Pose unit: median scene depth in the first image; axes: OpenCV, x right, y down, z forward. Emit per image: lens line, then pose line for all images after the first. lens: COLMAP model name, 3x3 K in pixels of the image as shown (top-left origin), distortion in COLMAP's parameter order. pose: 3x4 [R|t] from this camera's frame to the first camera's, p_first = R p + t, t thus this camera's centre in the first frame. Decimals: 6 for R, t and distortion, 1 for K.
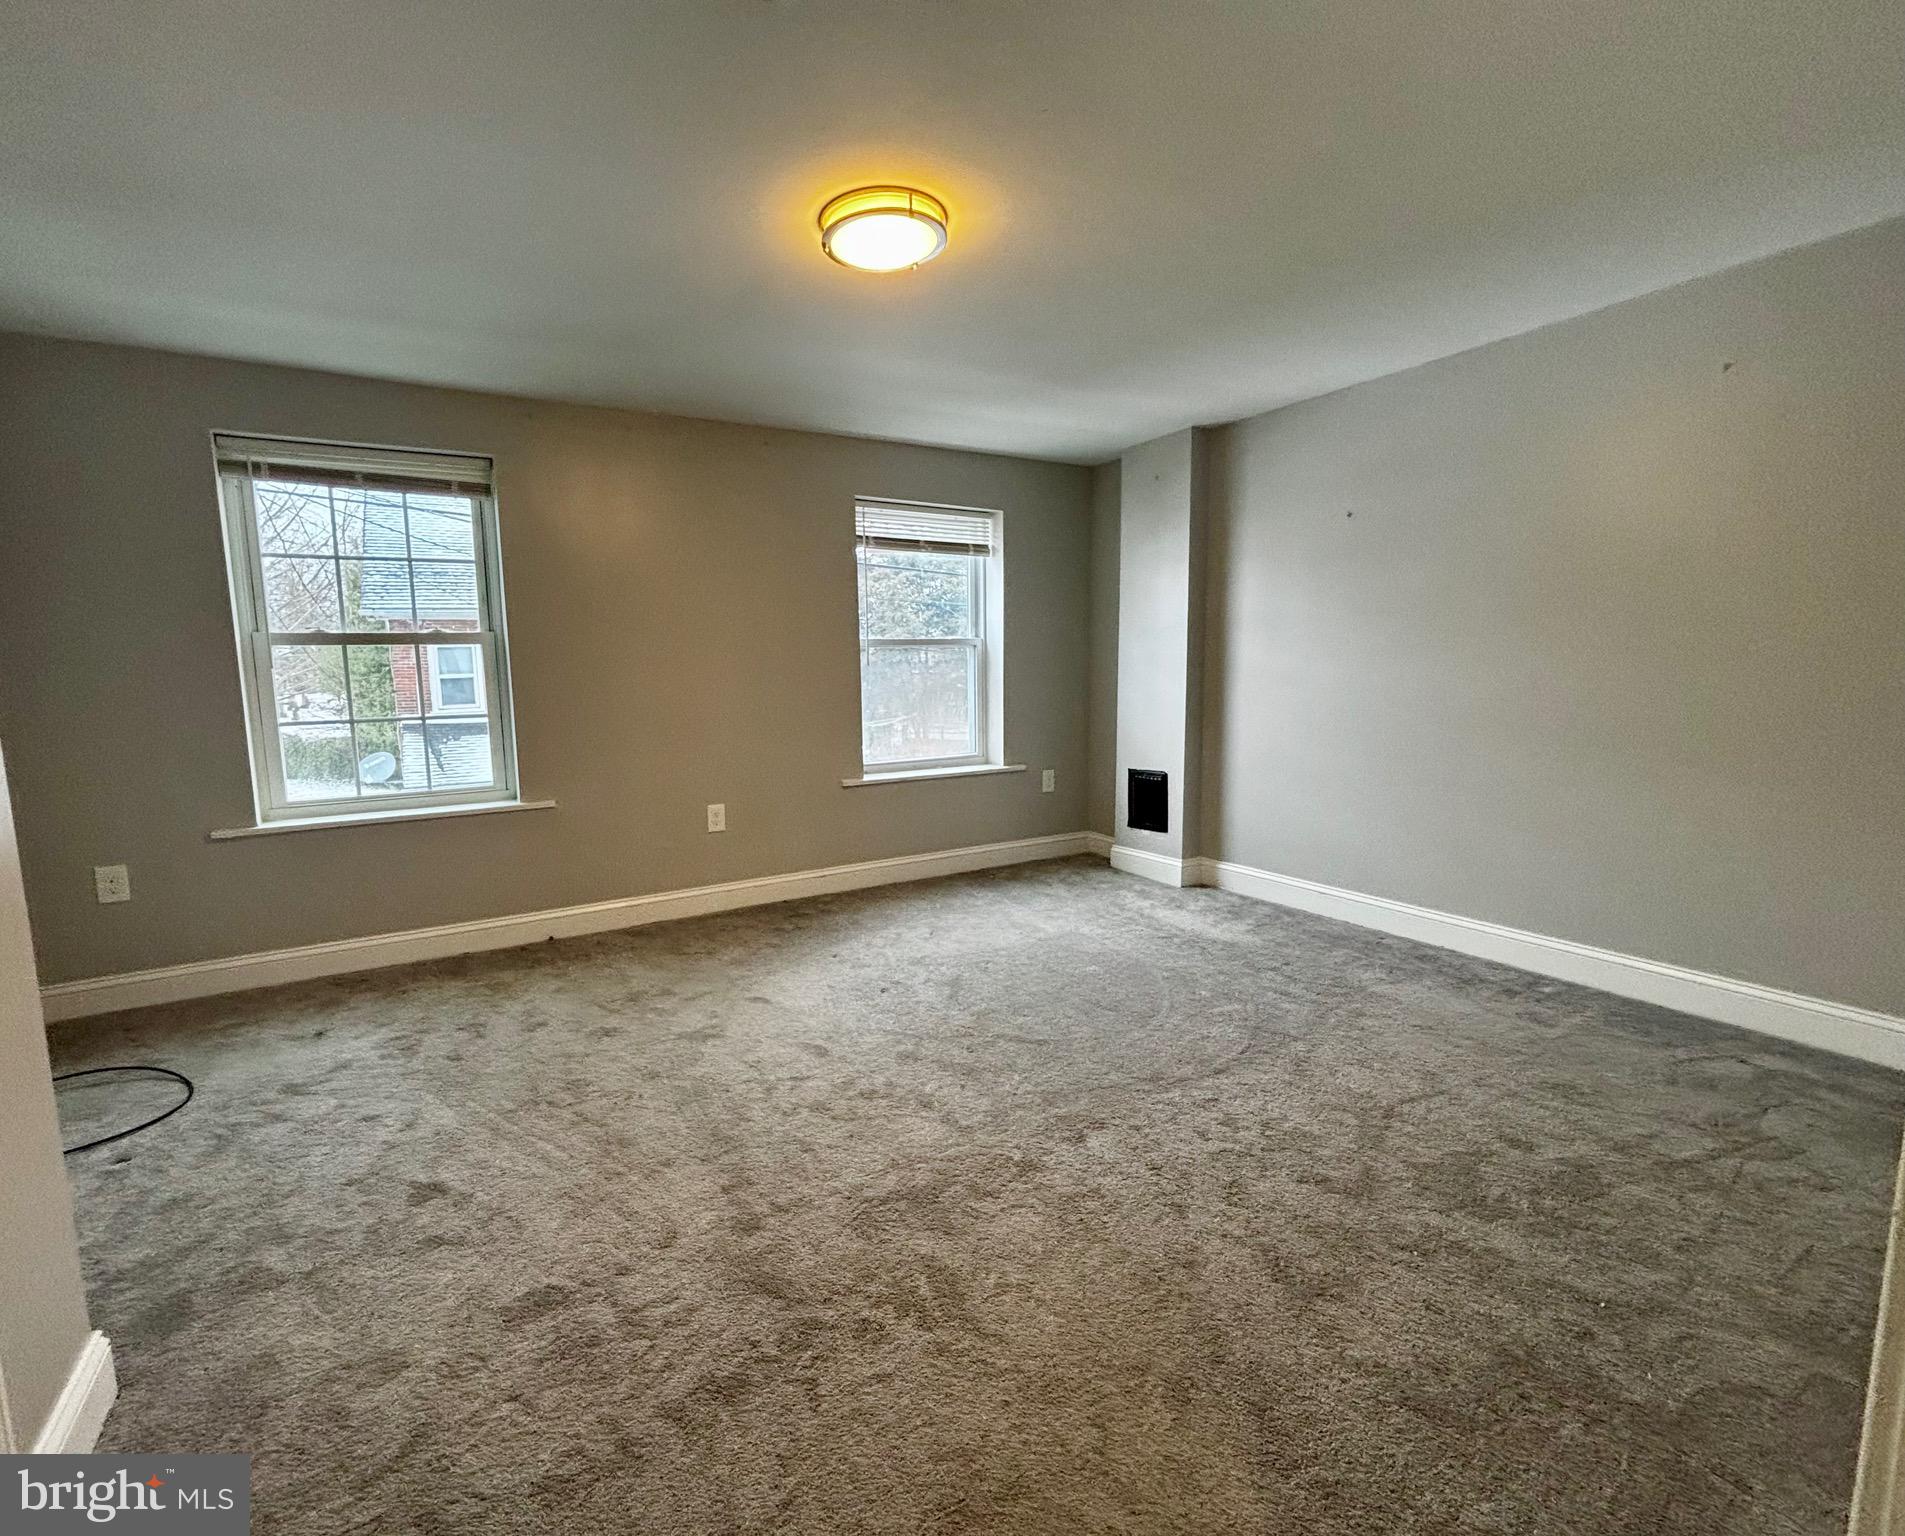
lens RADIAL K [[830.0, 0, 882.1], [0, 830.0, 767.0], [0, 0, 1]] dist [0.001899, 0.000198]
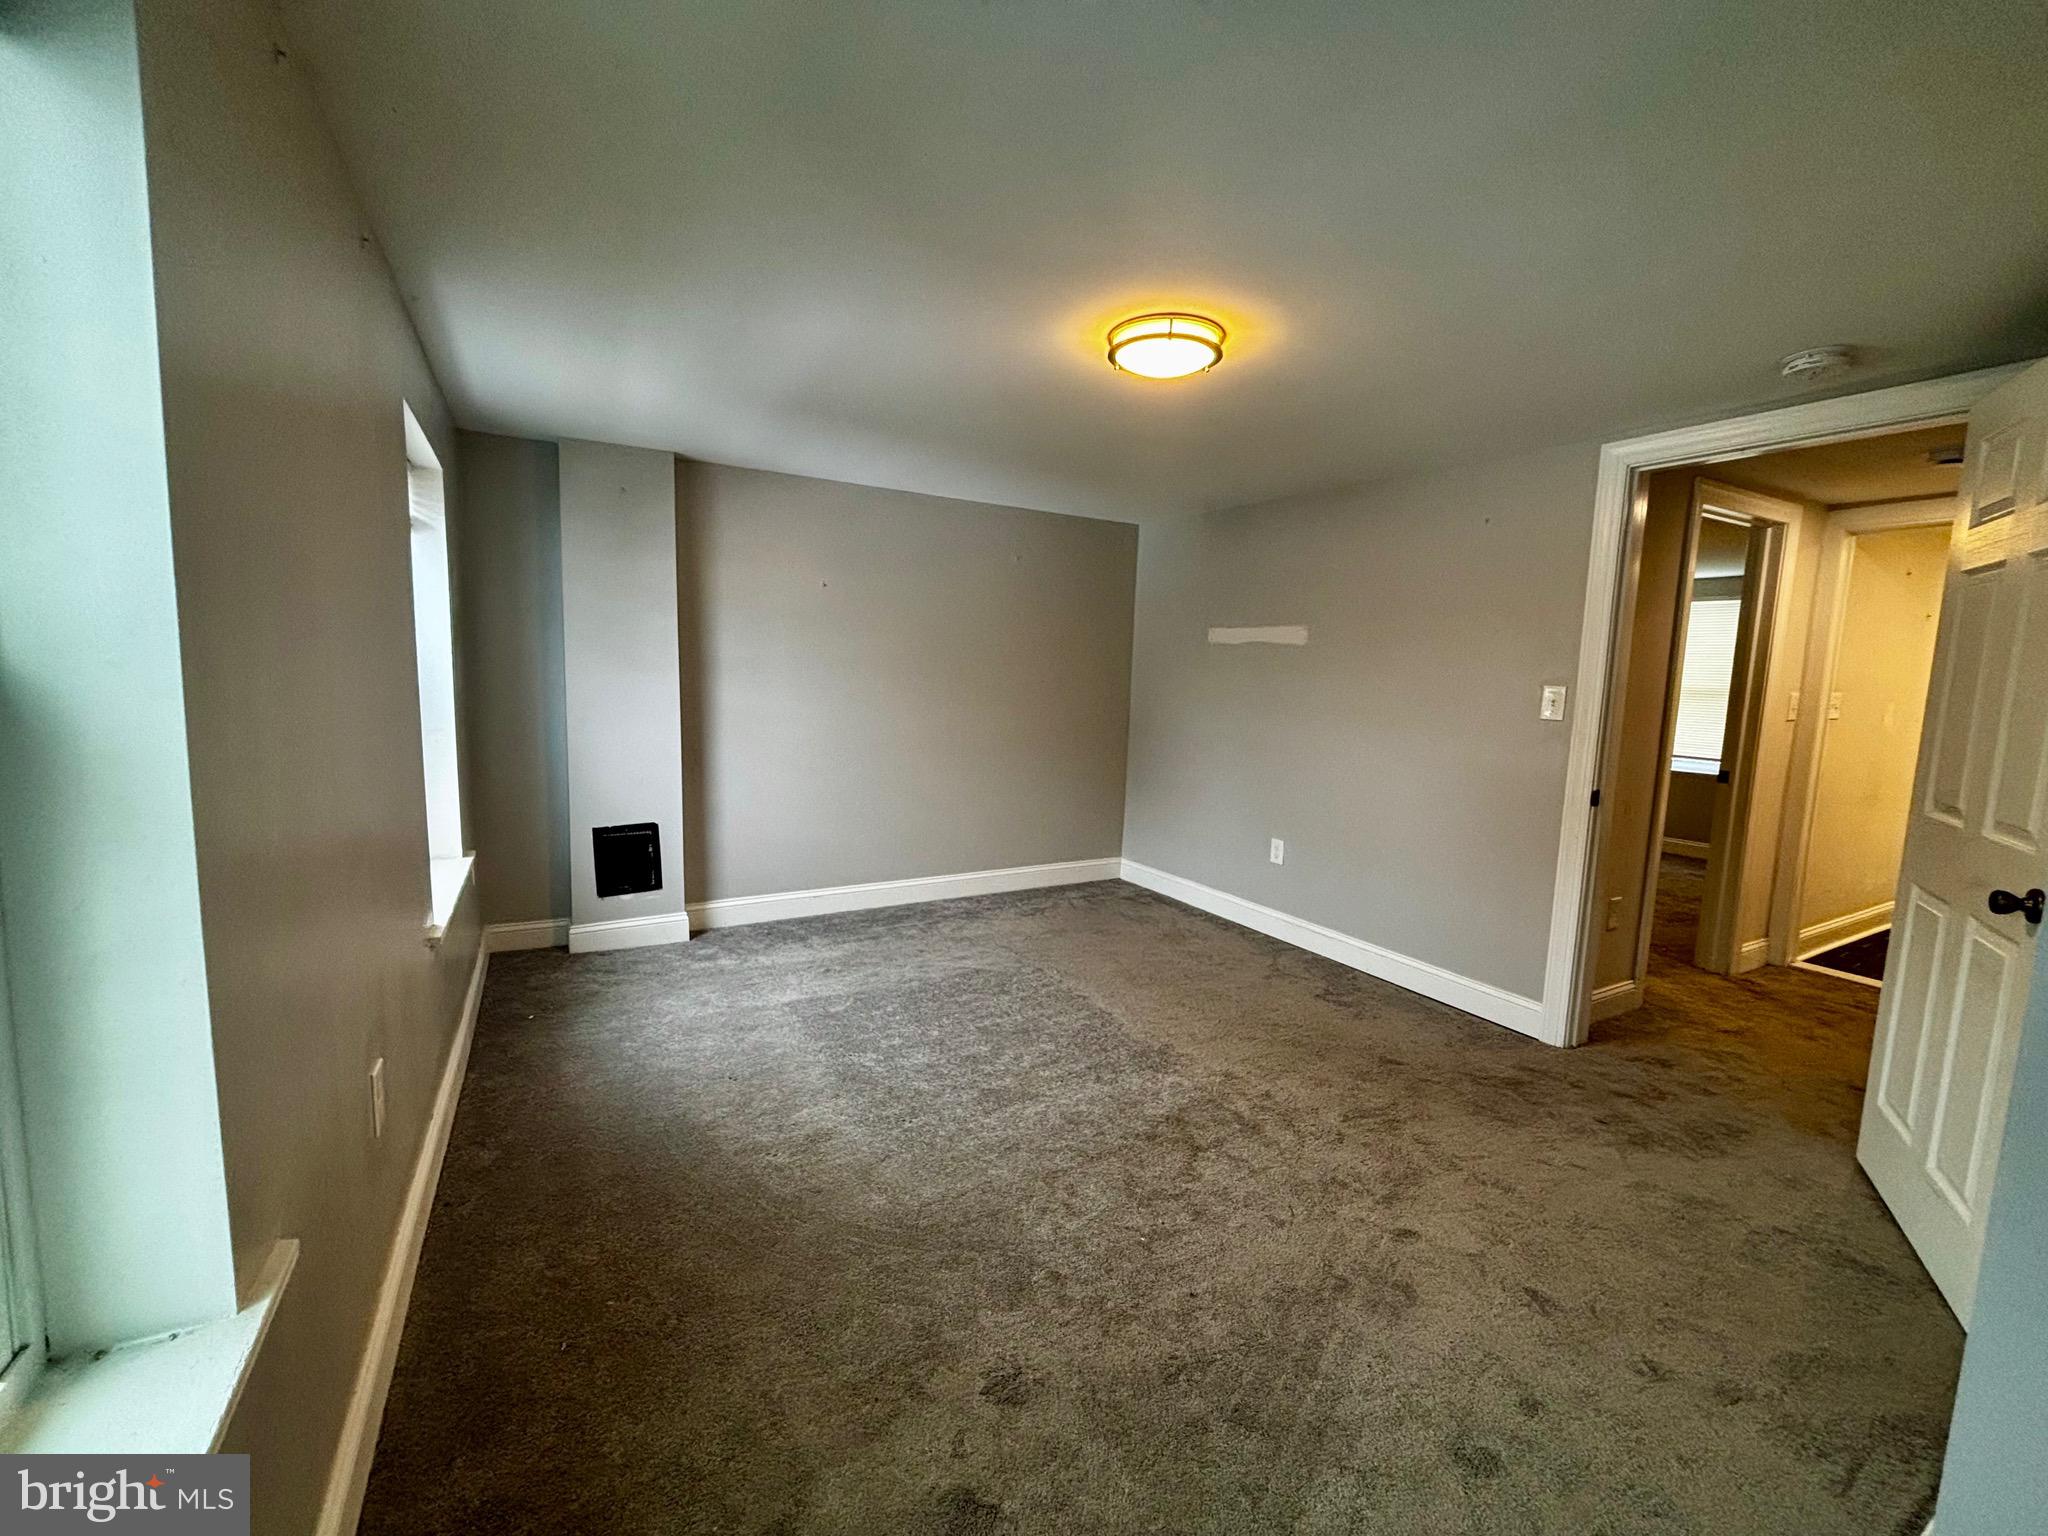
lens RADIAL K [[826.8, 0, 1022.8], [0, 826.8, 769.4], [0, 0, 1]] dist [0.001097, 0.000220]
pose [[-0.021264, -0.099892, 0.994771, -0.591684], [0.092436, 0.990538, 0.101443, -0.112796], [-0.995492, 0.094109, -0.011829, 0.653143]]
